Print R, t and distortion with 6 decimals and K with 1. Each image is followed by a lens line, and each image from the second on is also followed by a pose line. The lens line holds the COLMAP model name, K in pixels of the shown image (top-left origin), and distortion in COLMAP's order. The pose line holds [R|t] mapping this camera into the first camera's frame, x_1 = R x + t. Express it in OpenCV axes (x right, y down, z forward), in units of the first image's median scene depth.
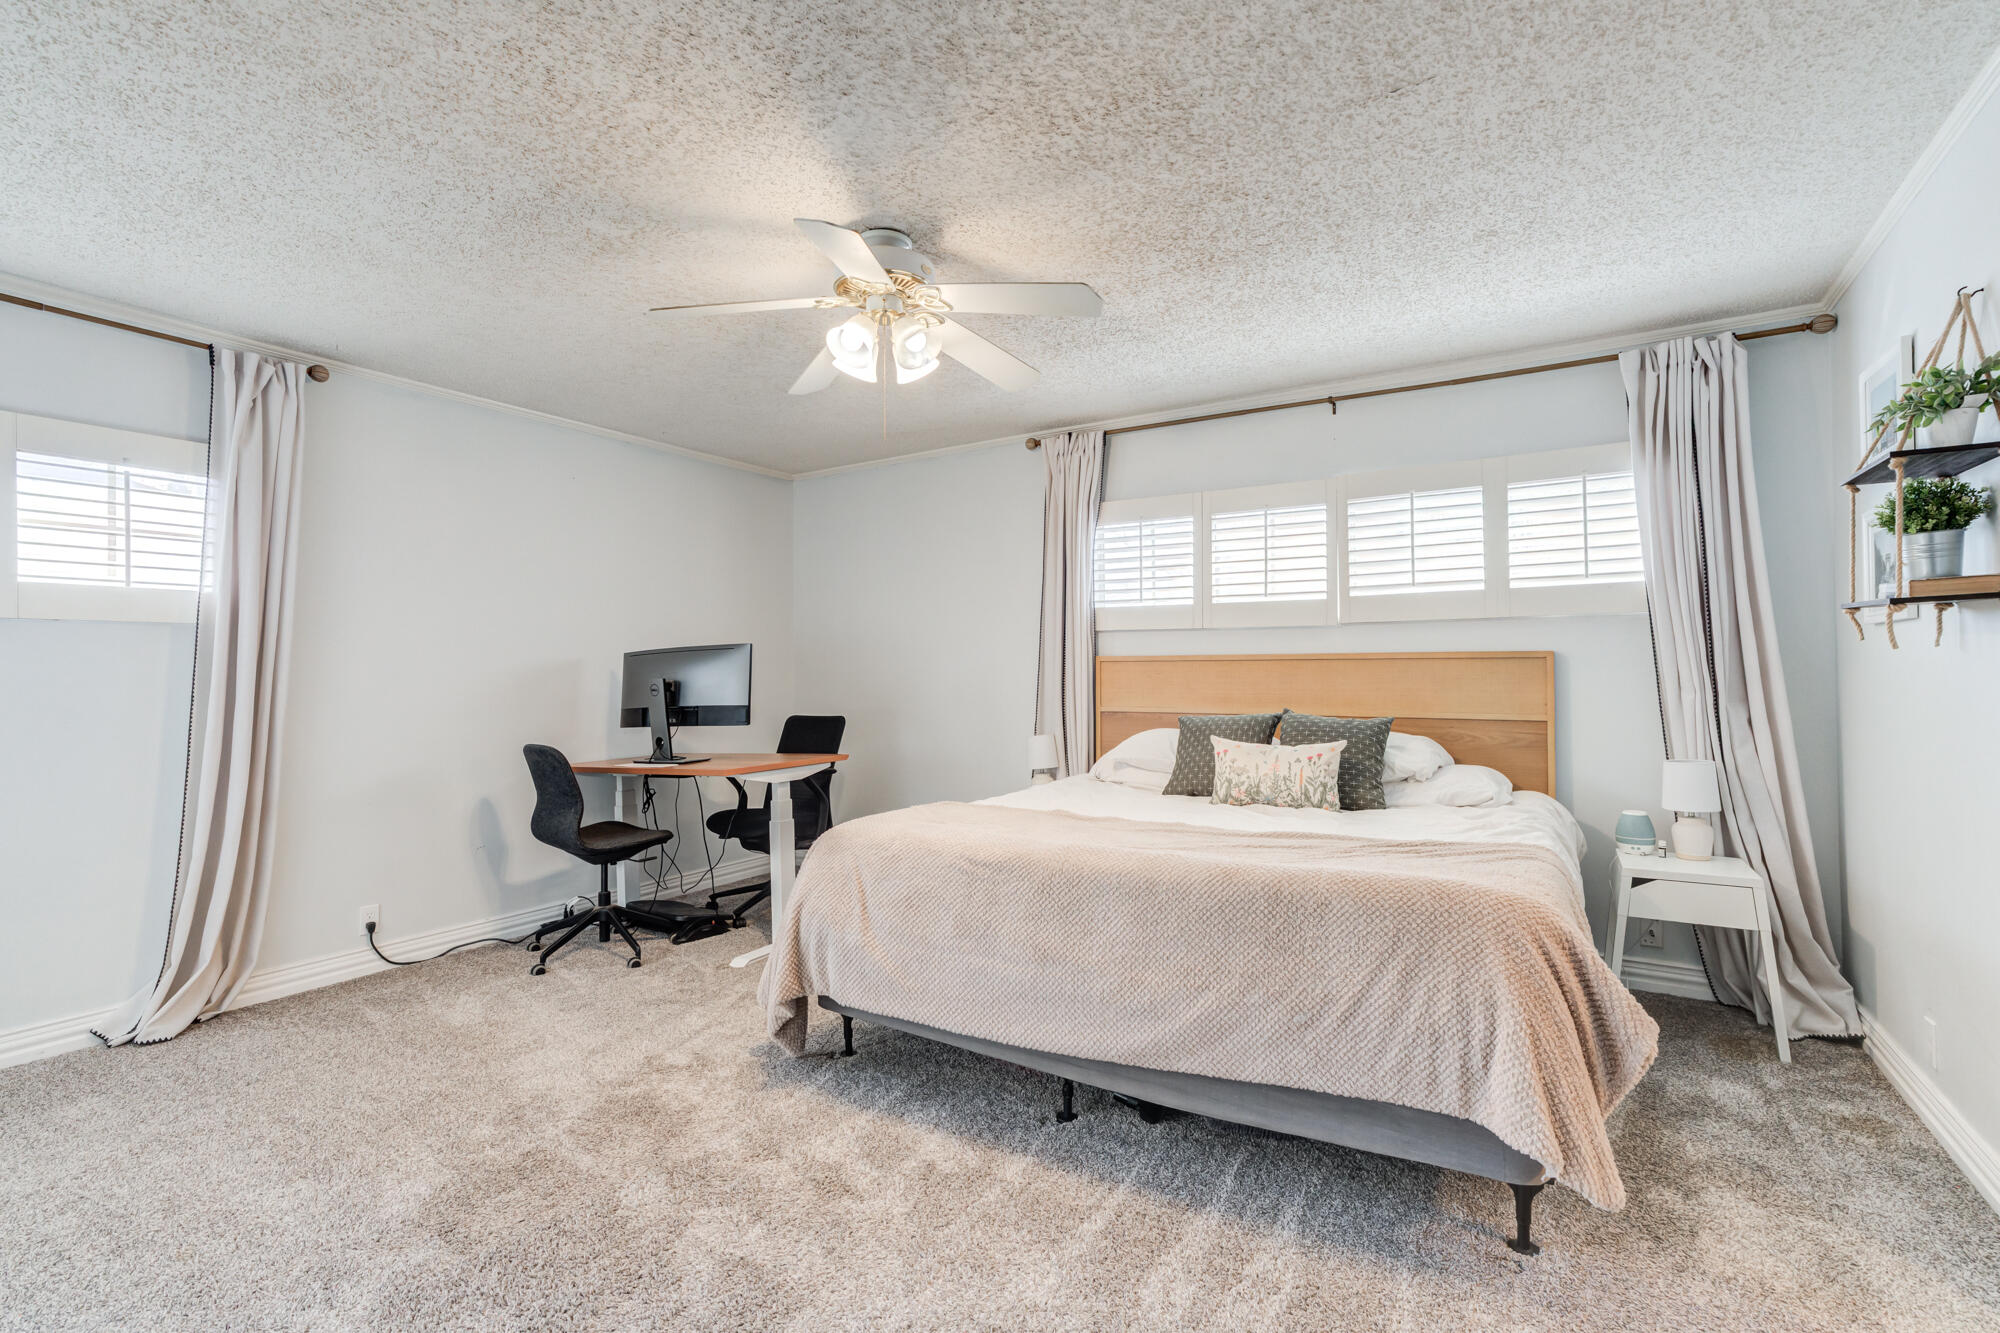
lens RADIAL K [[898.1, 0, 1002.8], [0, 898.1, 664.9], [0, 0, 1]] dist [-0.023959, 0.021631]
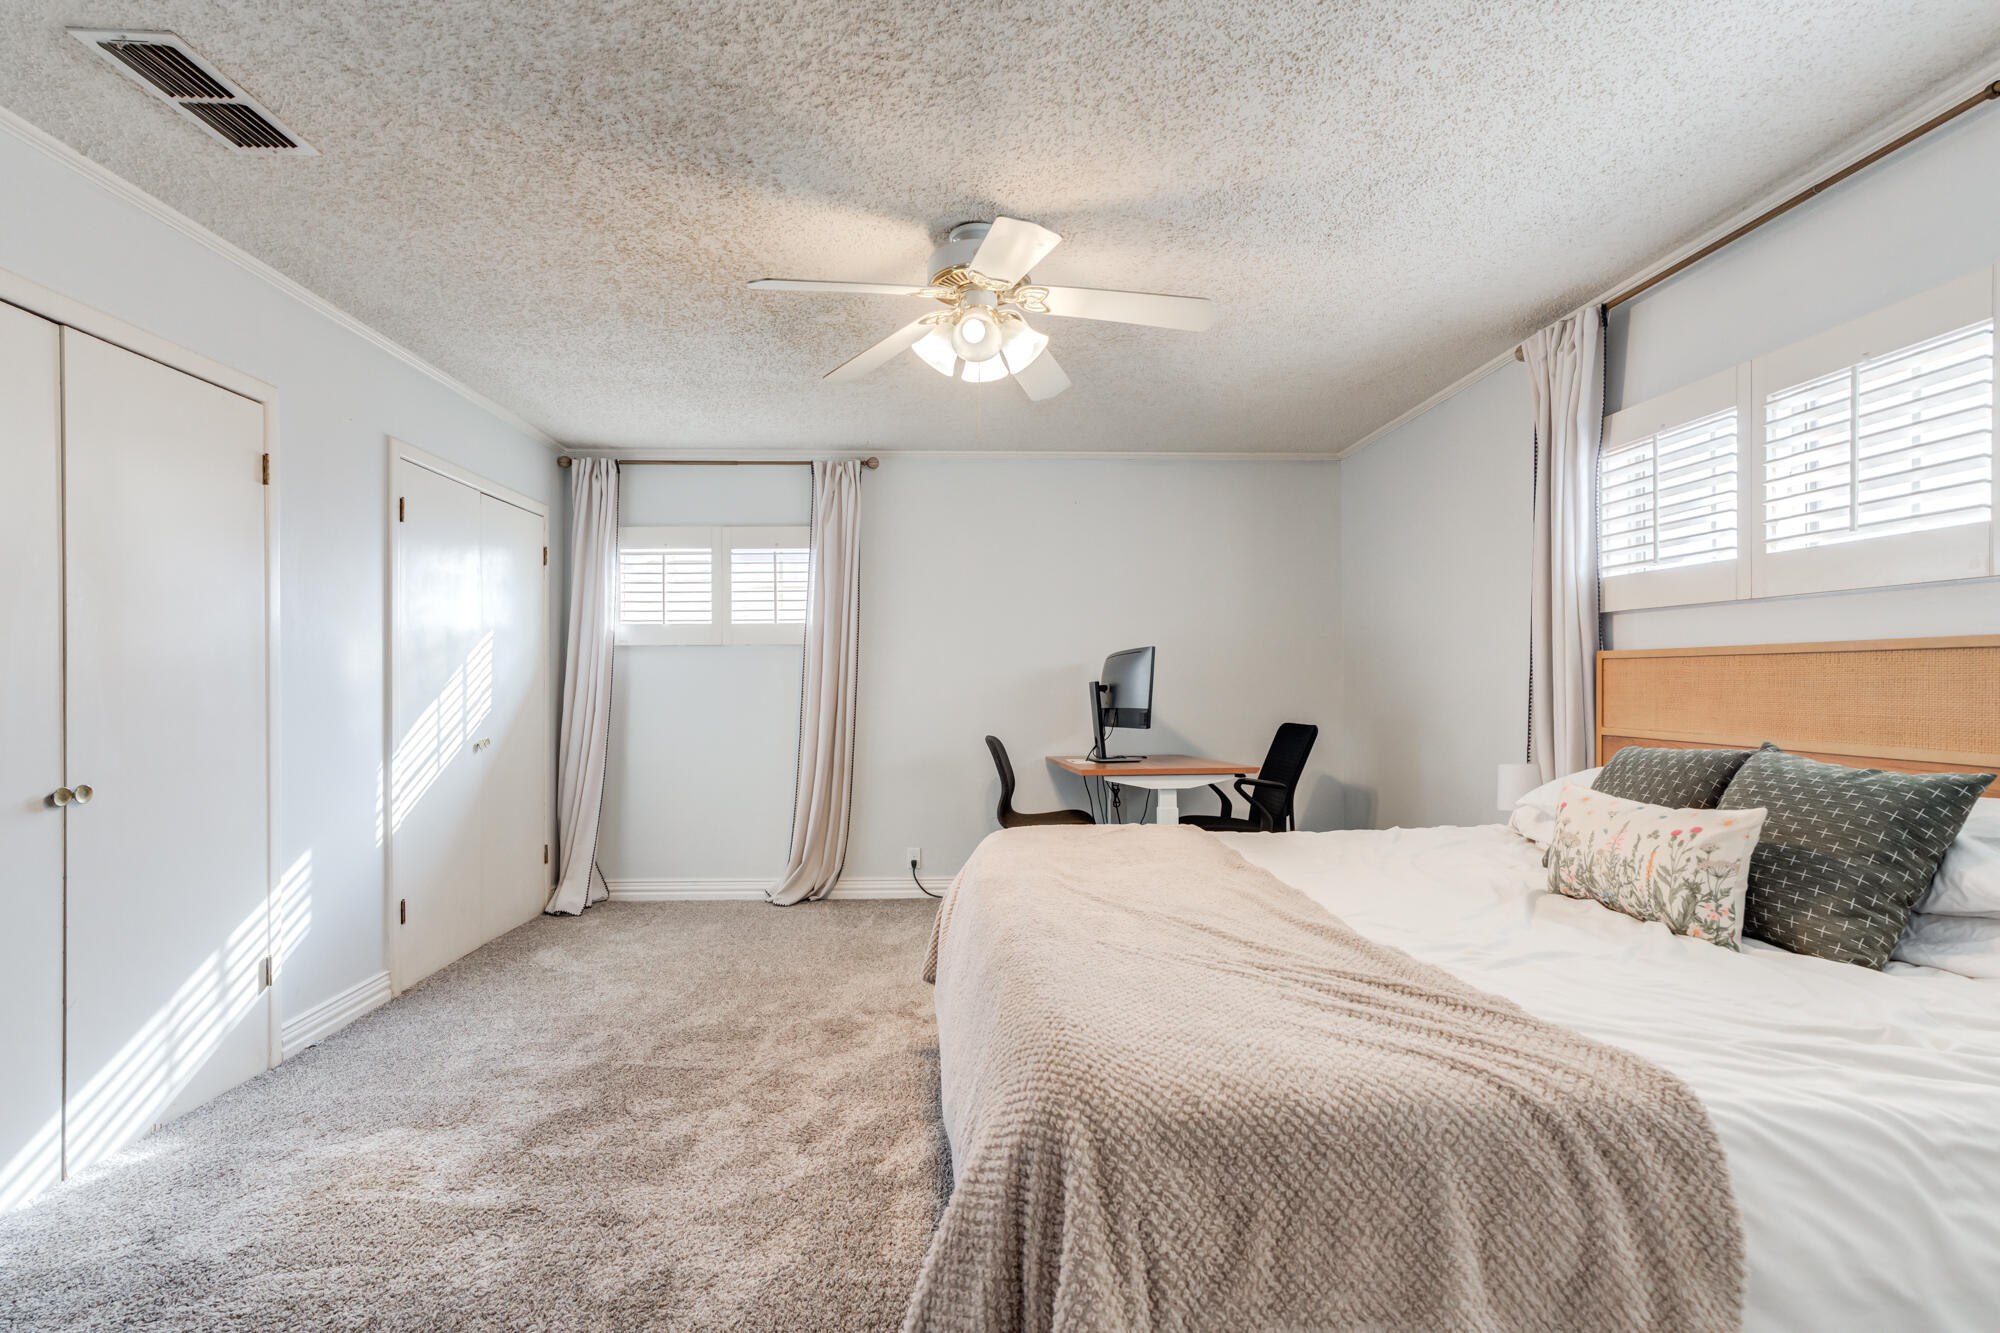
lens RADIAL K [[925.1, 0, 1001.4], [0, 925.1, 678.3], [0, 0, 1]] dist [-0.000451, -0.000055]
pose [[0.566467, 0.002606, -0.824080, 0.559027], [0.005916, 0.999956, 0.007229, 0.003885], [0.824063, -0.008970, 0.566427, 0.340066]]
